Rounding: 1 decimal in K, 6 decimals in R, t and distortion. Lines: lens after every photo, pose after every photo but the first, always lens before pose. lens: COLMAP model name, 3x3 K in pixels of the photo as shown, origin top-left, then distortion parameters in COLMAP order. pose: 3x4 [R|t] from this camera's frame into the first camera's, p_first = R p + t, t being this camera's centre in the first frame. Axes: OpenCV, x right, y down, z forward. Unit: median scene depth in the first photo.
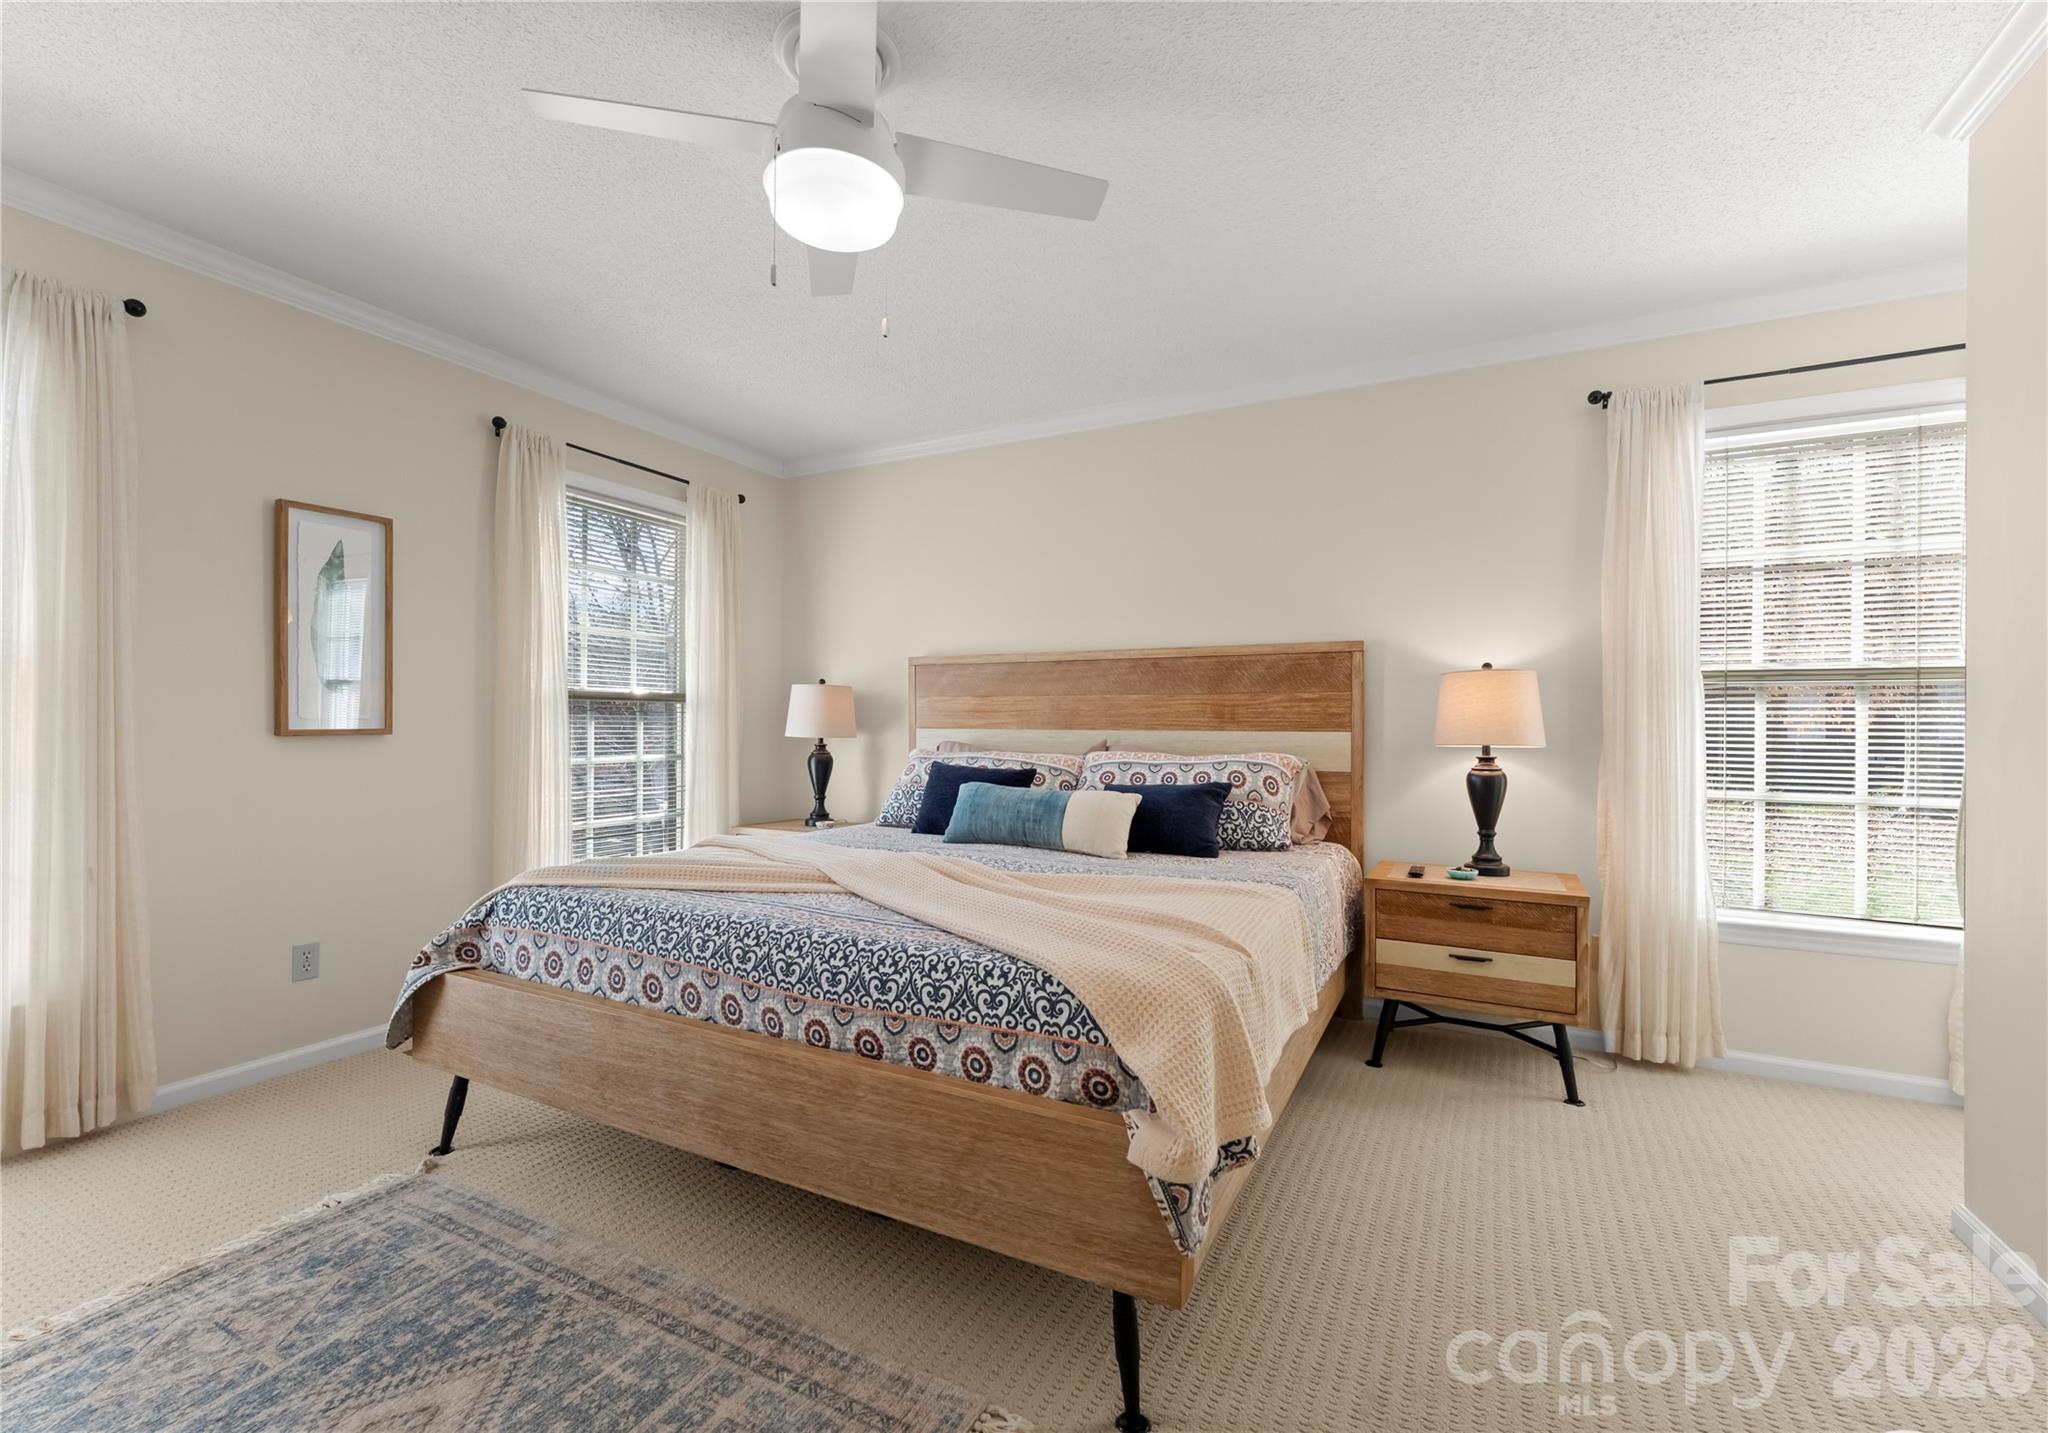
lens RADIAL K [[871.2, 0, 1038.9], [0, 871.2, 731.1], [0, 0, 1]] dist [-0.001229, -0.000336]
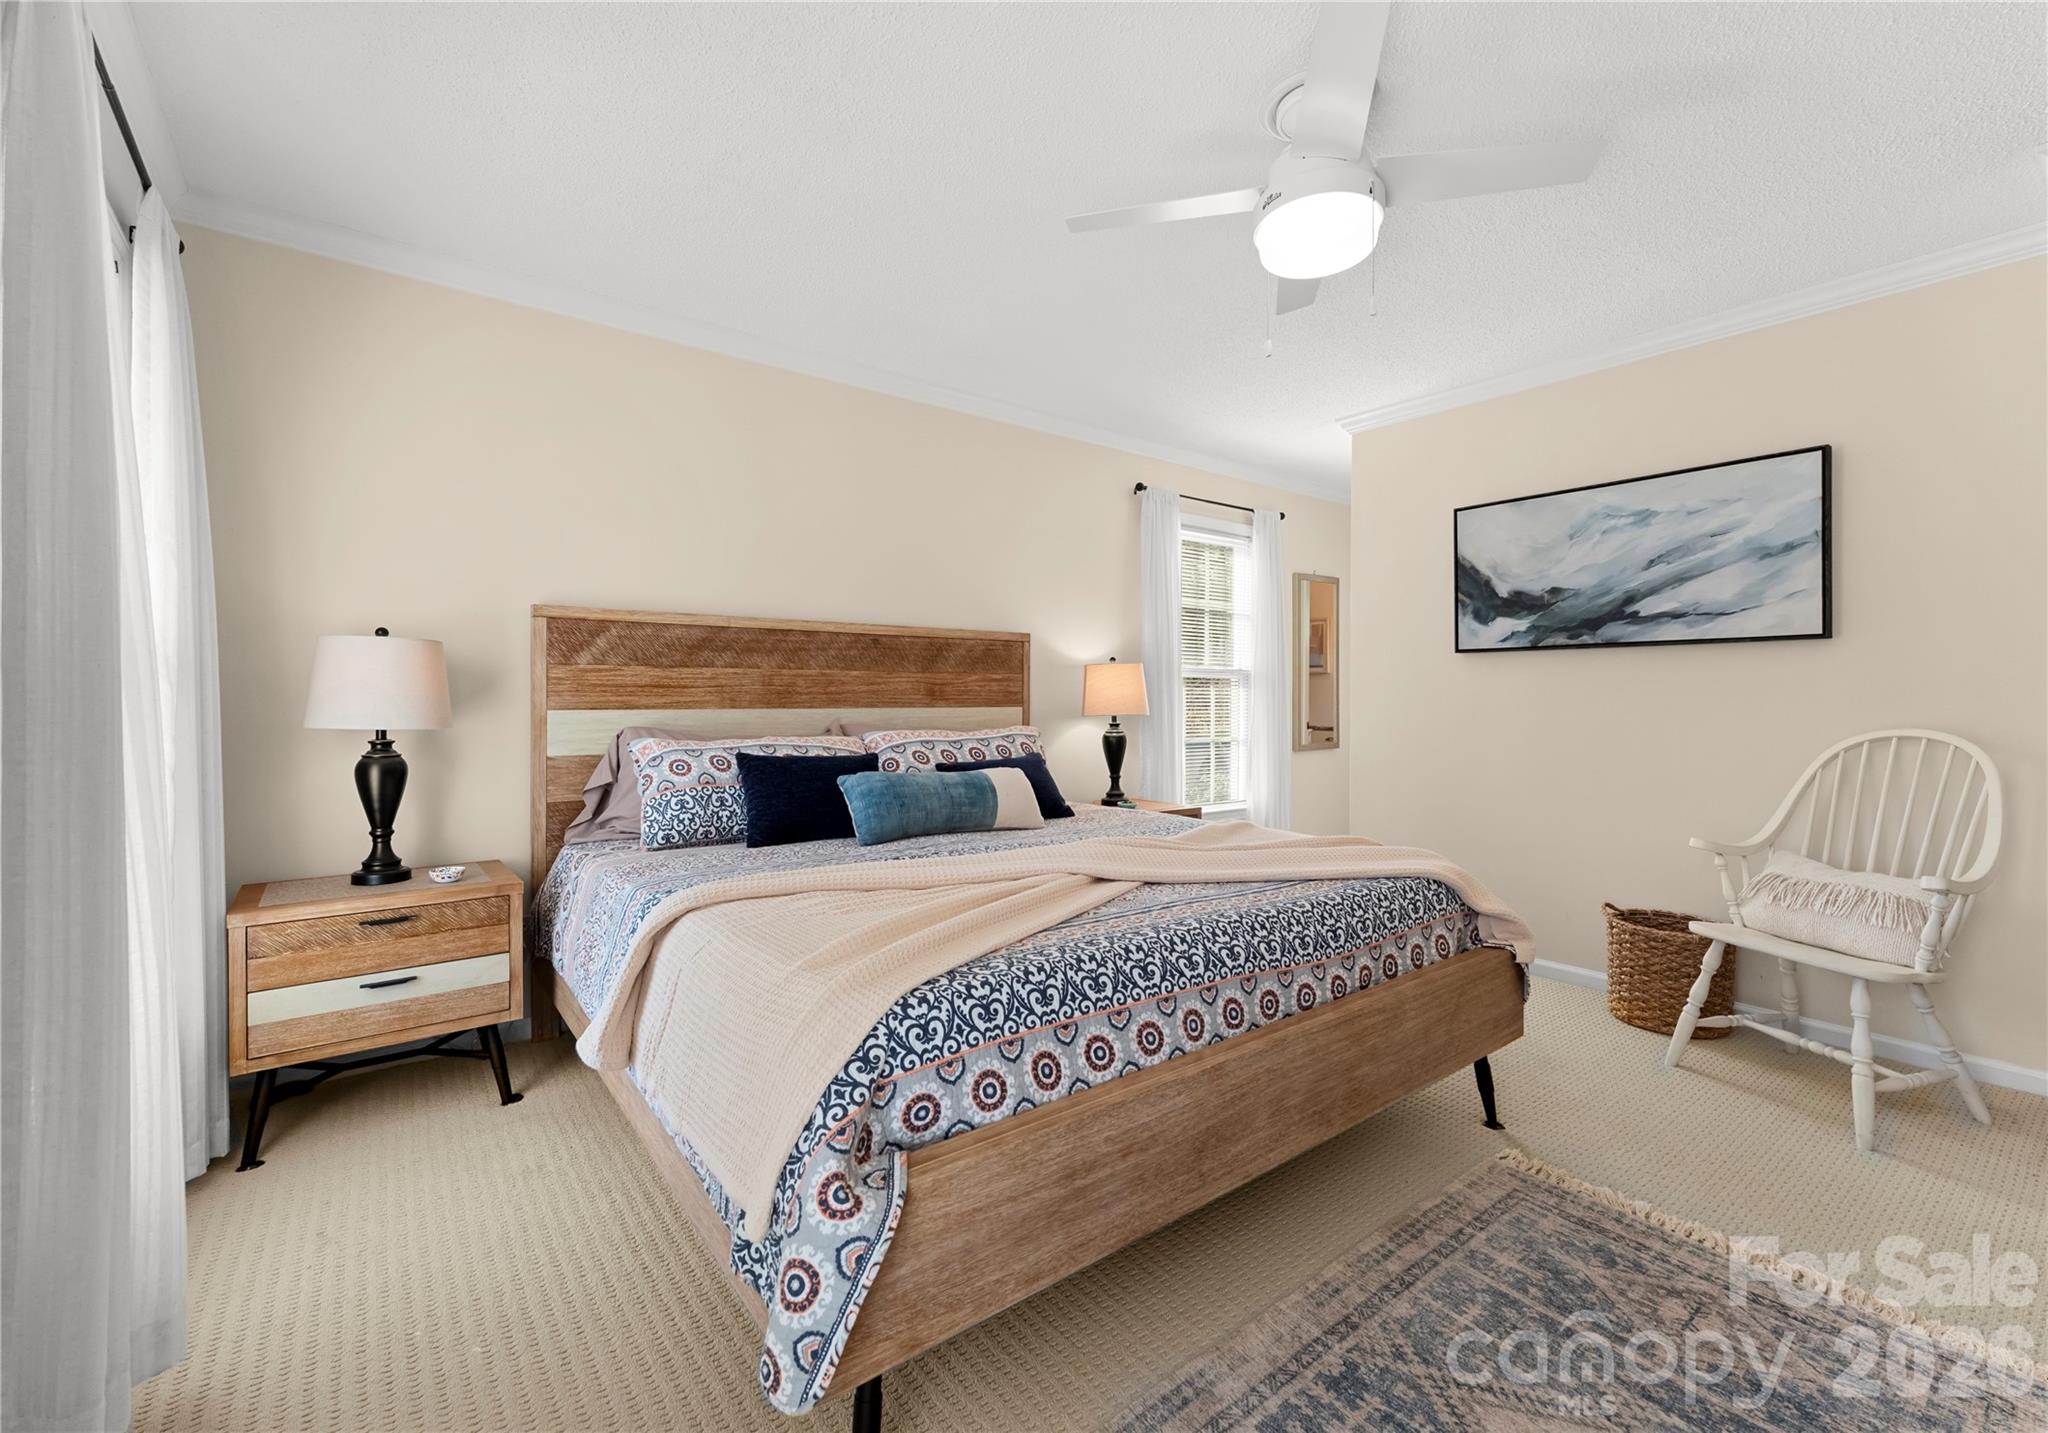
lens RADIAL K [[871.2, 0, 1037.0], [0, 871.2, 704.9], [0, 0, 1]] dist [-0.001229, -0.000336]
pose [[0.424230, -0.013276, 0.905457, -0.821207], [0.005675, 0.999912, 0.012002, -0.018339], [-0.905536, 0.000046, 0.424268, 0.502231]]
